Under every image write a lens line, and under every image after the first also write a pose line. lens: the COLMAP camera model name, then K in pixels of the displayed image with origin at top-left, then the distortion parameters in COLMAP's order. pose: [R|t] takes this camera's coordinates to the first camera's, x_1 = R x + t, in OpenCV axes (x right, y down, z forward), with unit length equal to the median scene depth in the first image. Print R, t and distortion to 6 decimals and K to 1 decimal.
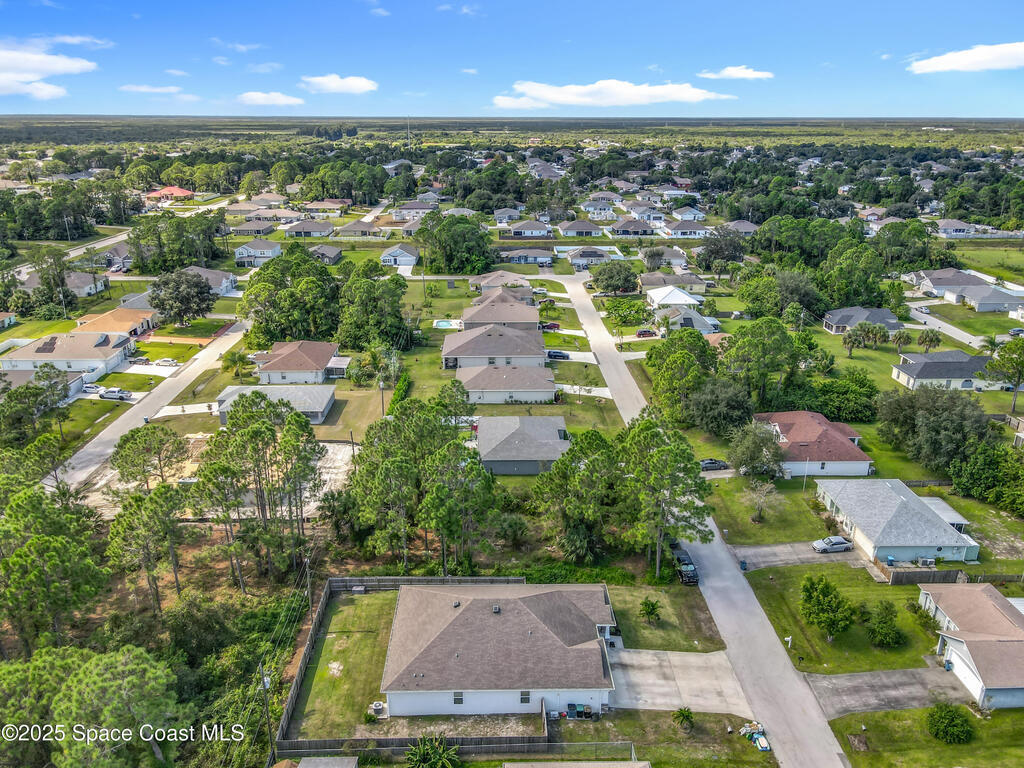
lens RADIAL K [[802.1, 0, 508.2], [0, 802.1, 387.3], [0, 0, 1]] dist [-0.078189, 0.187405]
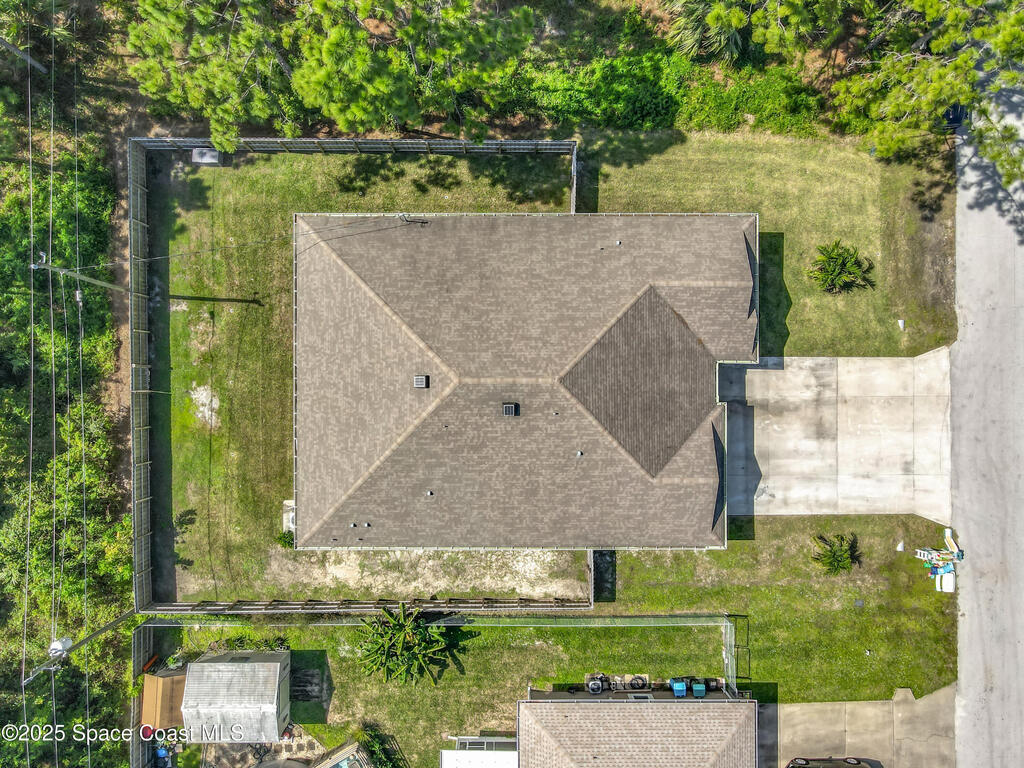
lens RADIAL K [[802.1, 0, 508.2], [0, 802.1, 387.3], [0, 0, 1]] dist [-0.078189, 0.187405]
pose [[0.999729, 0.022857, 0.004427, -0.018255], [-0.011690, 0.328354, 0.944483, -0.157202], [0.020134, -0.944278, 0.328532, 0.858108]]
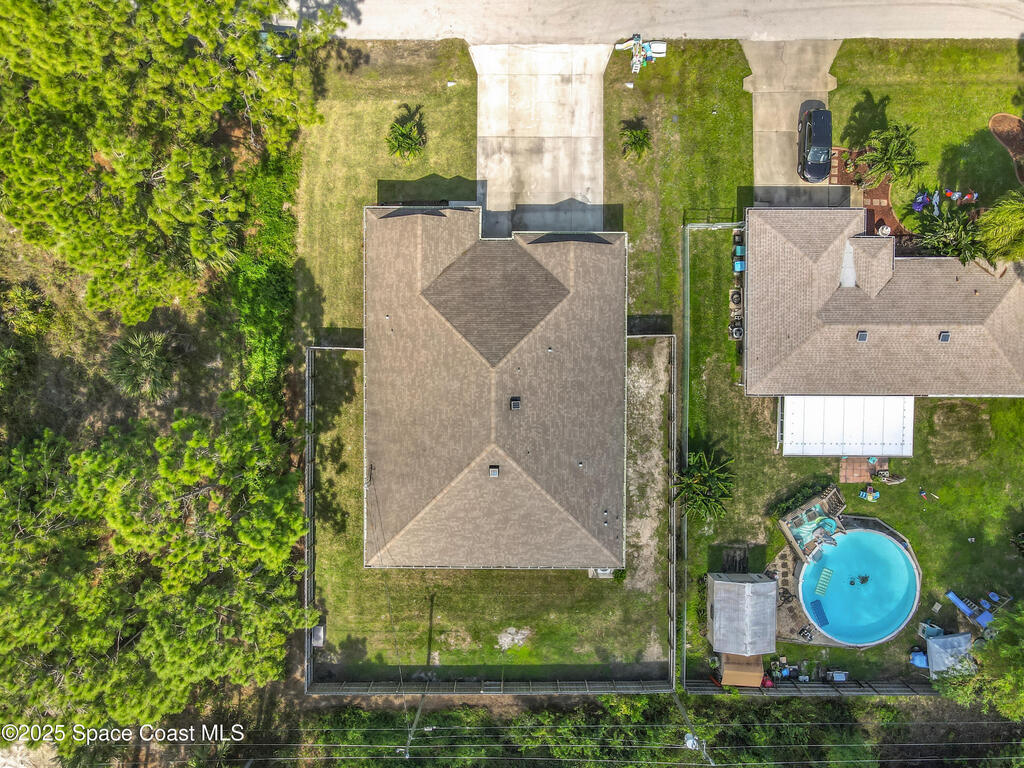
lens RADIAL K [[802.1, 0, 508.2], [0, 802.1, 387.3], [0, 0, 1]] dist [-0.078189, 0.187405]
pose [[0.027564, -0.999344, -0.023508, 0.011795], [0.331860, -0.013035, 0.943239, -0.289777], [-0.942926, -0.033800, 0.331283, 0.802811]]
